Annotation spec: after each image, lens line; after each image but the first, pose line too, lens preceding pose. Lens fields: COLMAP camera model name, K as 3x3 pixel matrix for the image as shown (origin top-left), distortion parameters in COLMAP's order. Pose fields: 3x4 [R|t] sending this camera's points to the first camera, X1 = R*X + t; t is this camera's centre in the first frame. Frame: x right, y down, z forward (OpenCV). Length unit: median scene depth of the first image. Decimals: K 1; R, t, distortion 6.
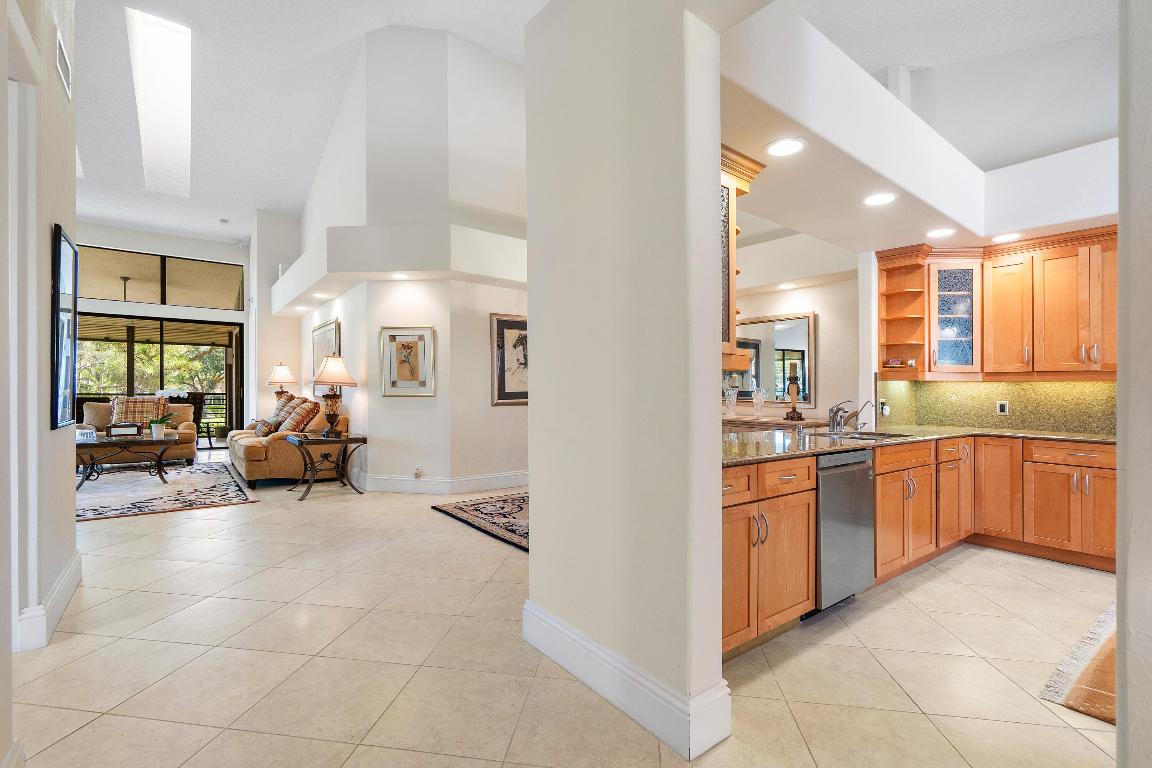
lens RADIAL K [[526.1, 0, 568.4], [0, 526.1, 387.5], [0, 0, 1]] dist [-0.003619, -0.000534]
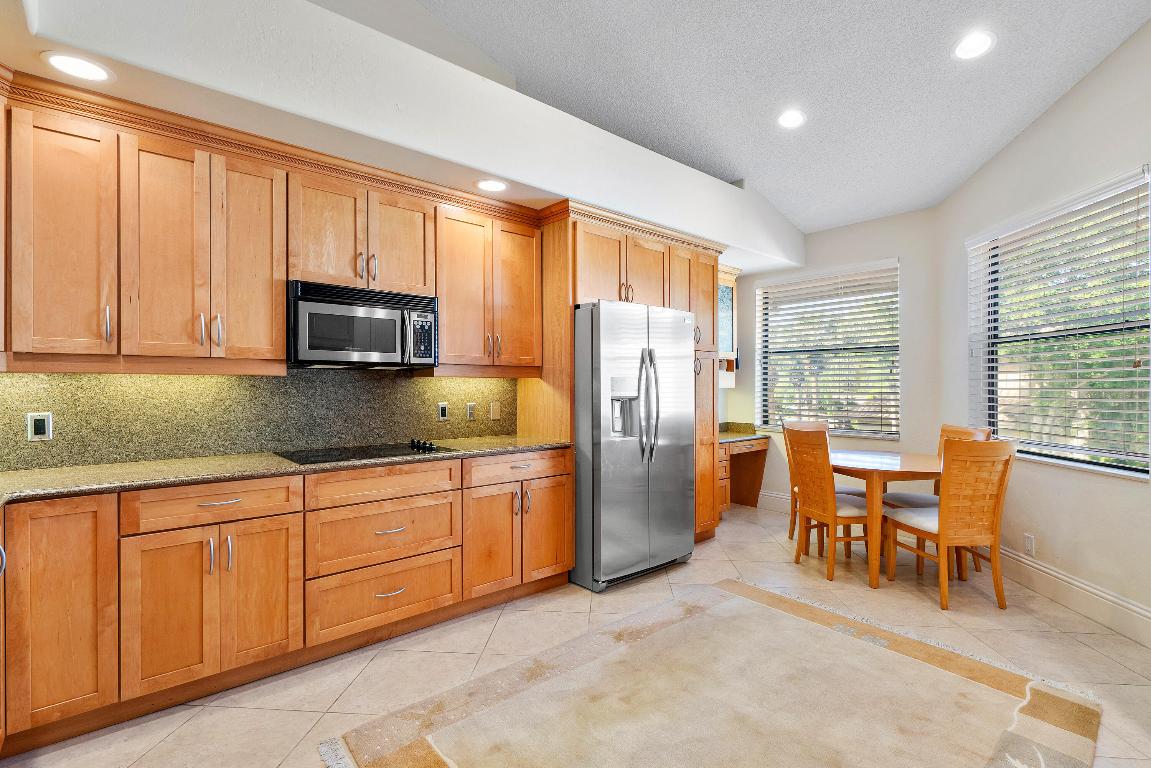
lens RADIAL K [[525.7, 0, 543.2], [0, 525.7, 378.8], [0, 0, 1]] dist [-0.003619, -0.000534]
pose [[-0.030395, 0.000889, 0.999538, 0.231070], [-0.004652, 0.999989, -0.001031, -0.005218], [-0.999527, -0.004681, -0.030390, 0.390444]]
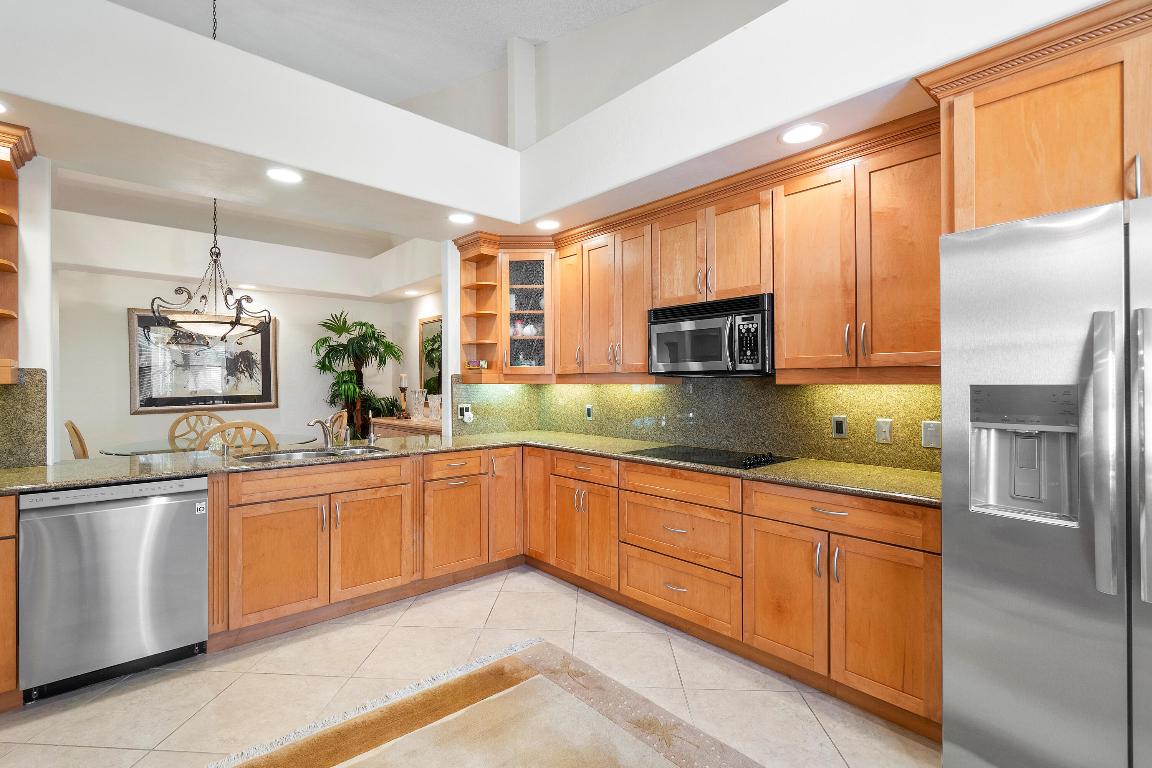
lens RADIAL K [[526.1, 0, 581.0], [0, 526.1, 381.2], [0, 0, 1]] dist [-0.003619, -0.000534]
pose [[0.996354, -0.013109, 0.084303, 0.531264], [0.012925, 0.999913, 0.002730, -0.012671], [-0.084332, -0.001631, 0.996436, 0.064349]]
